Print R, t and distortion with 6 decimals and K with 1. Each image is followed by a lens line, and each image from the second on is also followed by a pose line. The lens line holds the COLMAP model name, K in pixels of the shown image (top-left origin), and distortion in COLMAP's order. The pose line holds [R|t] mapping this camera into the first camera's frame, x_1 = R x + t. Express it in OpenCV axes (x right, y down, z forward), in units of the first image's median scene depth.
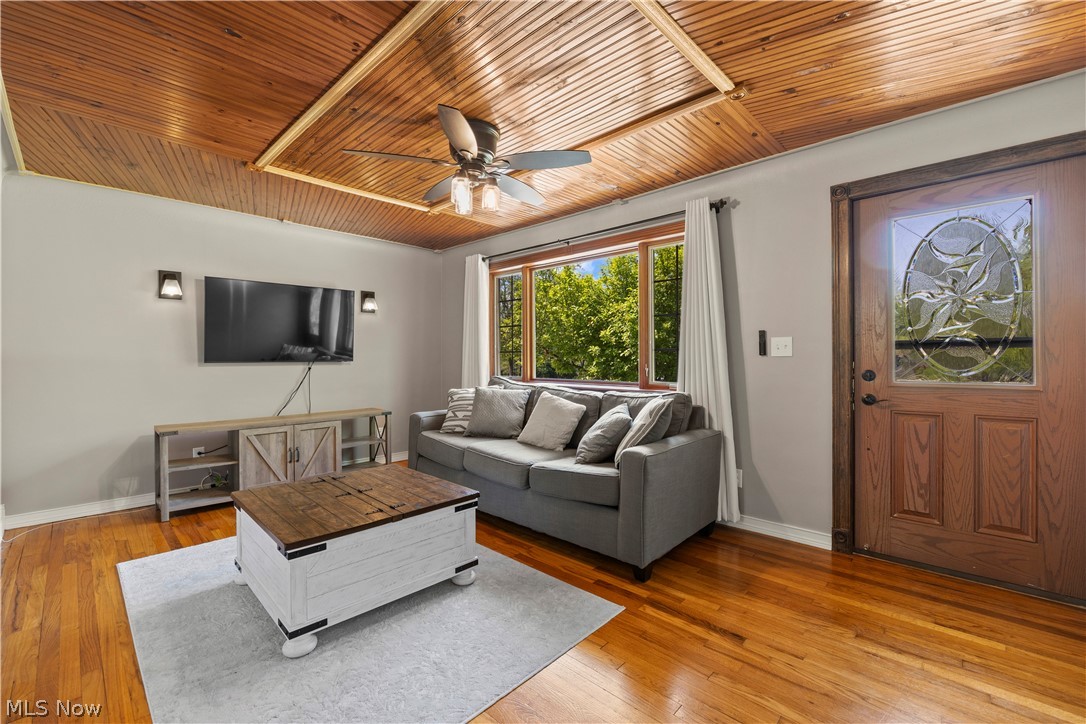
lens RADIAL K [[458.9, 0, 544.4], [0, 458.9, 360.5], [0, 0, 1]] dist [-0.011053, 0.000003]
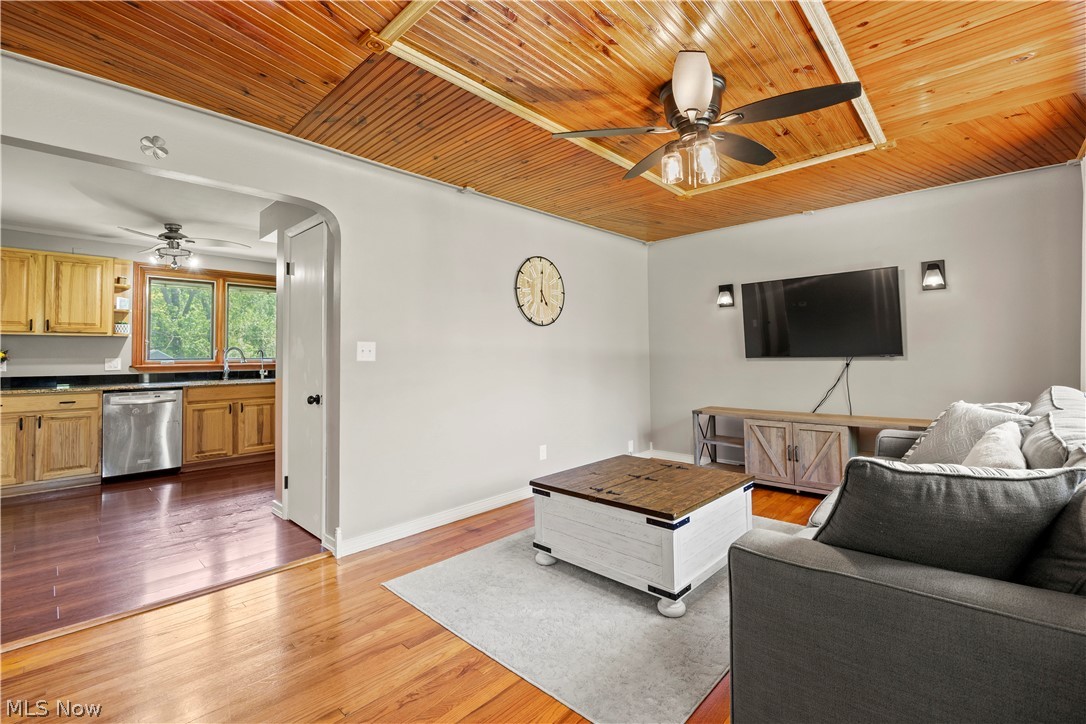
lens RADIAL K [[480.2, 0, 550.3], [0, 480.2, 343.7], [0, 0, 1]] dist [-0.016863, 0.000066]
pose [[0.009089, -0.023609, -0.999680, 0.591257], [0.006072, 0.999704, -0.023554, -0.006573], [0.999940, -0.005856, 0.009230, 0.607935]]
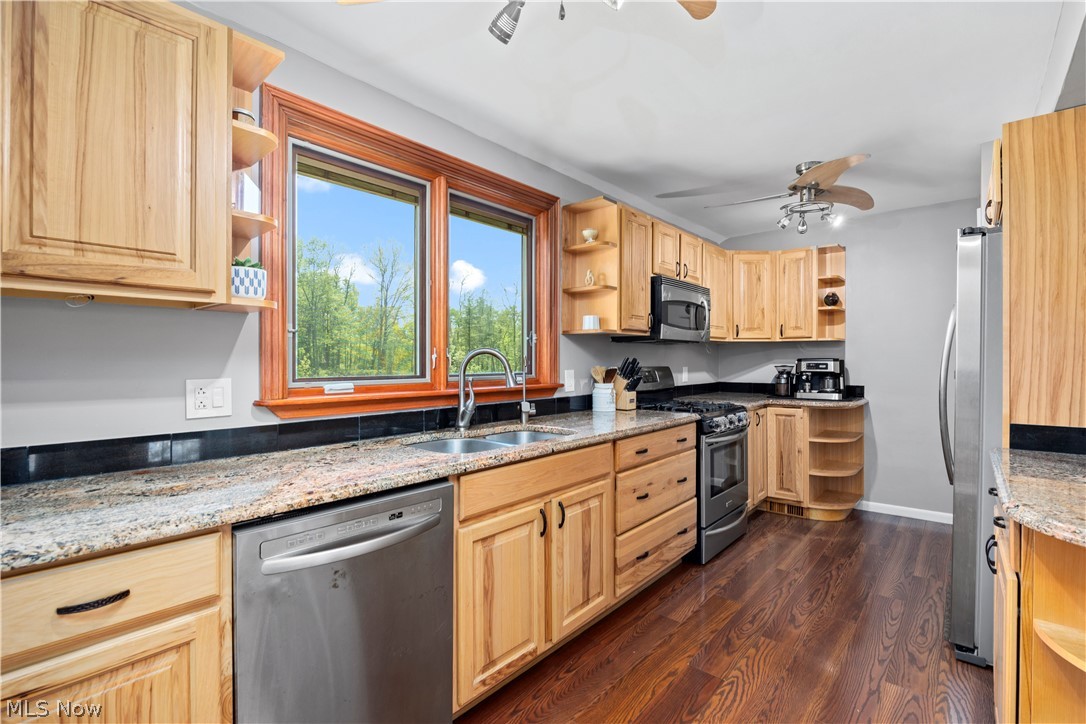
lens RADIAL K [[492.1, 0, 542.9], [0, 492.1, 364.4], [0, 0, 1]] dist [-0.010382, 0.000189]
pose [[0.042655, 0.010843, -0.999031, -0.505450], [-0.001890, 0.999940, 0.010772, -0.025962], [0.999088, 0.001428, 0.042673, -0.541241]]
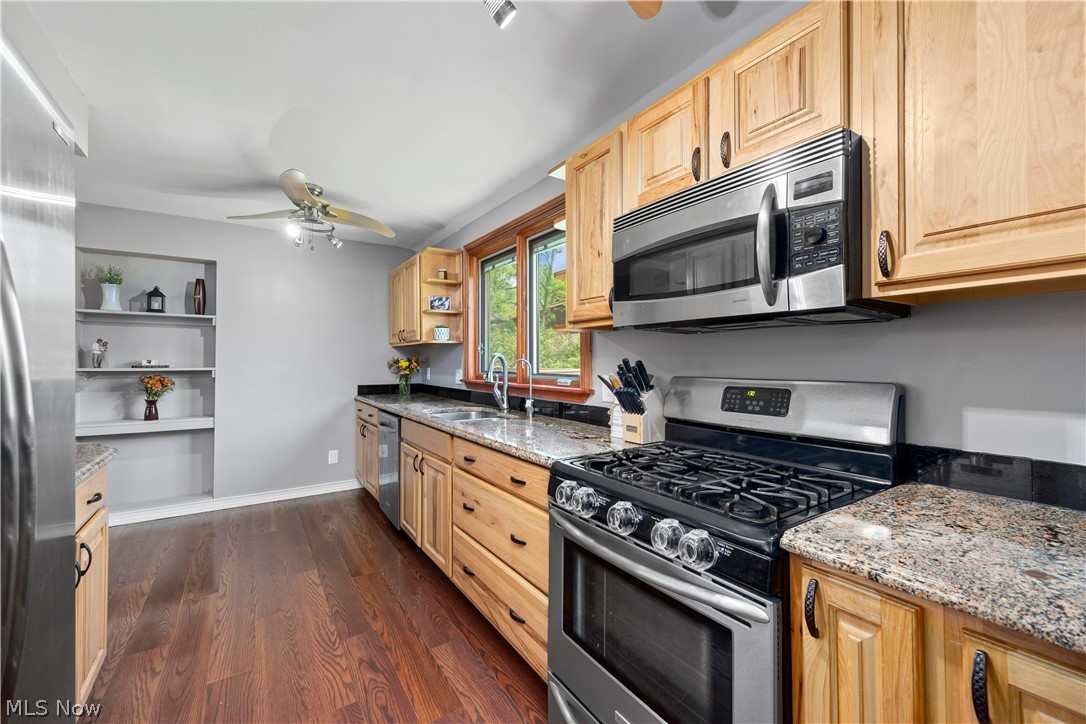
lens RADIAL K [[437.4, 0, 539.0], [0, 437.4, 363.0], [0, 0, 1]] dist [0.000251, -0.000010]
pose [[-0.975579, -0.002289, 0.219635, -1.550761], [-0.001434, 0.999991, 0.004052, -0.026716], [-0.219642, 0.003638, -0.975574, 0.286851]]
